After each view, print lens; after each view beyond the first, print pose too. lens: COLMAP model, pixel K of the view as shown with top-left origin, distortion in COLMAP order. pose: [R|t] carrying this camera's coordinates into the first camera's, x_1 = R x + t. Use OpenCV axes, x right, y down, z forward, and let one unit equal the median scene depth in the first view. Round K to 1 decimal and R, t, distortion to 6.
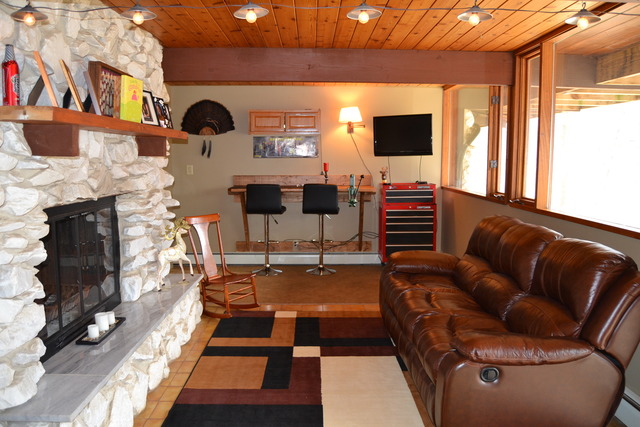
lens RADIAL K [[508.5, 0, 317.4], [0, 508.5, 211.6], [0, 0, 1]] dist [-0.076266, 0.009362]
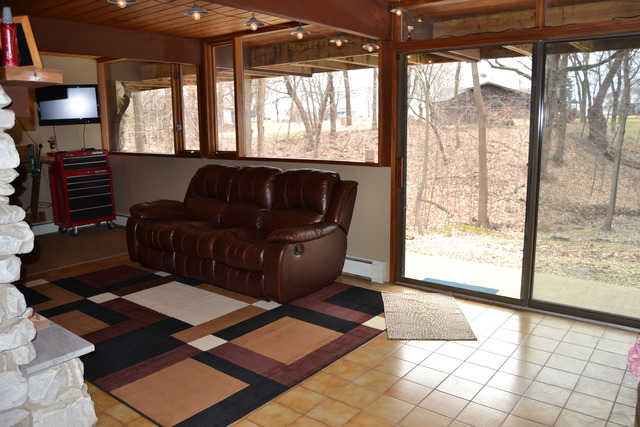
lens RADIAL K [[508.5, 0, 317.4], [0, 508.5, 211.6], [0, 0, 1]] dist [-0.076266, 0.009362]
pose [[0.633615, -0.143566, 0.760211, -0.502681], [0.101106, 0.989570, 0.102611, 0.021589], [-0.767013, 0.011846, 0.641522, -0.070306]]
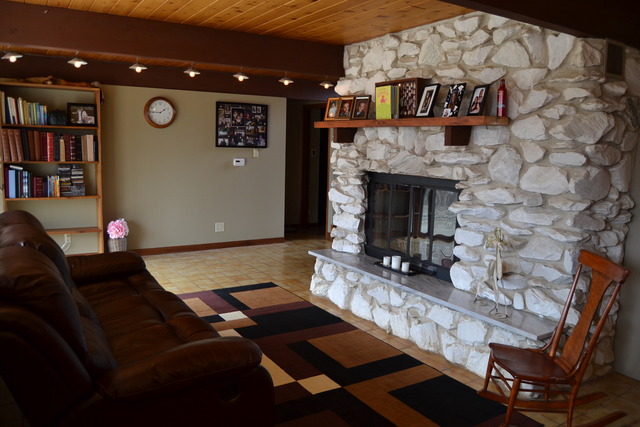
lens RADIAL K [[508.5, 0, 317.4], [0, 508.5, 211.6], [0, 0, 1]] dist [-0.076266, 0.009362]
pose [[-0.856707, 0.004875, -0.515781, 0.363300], [-0.117892, 0.971636, 0.205001, -0.135271], [0.502150, 0.236432, -0.831832, 1.495764]]
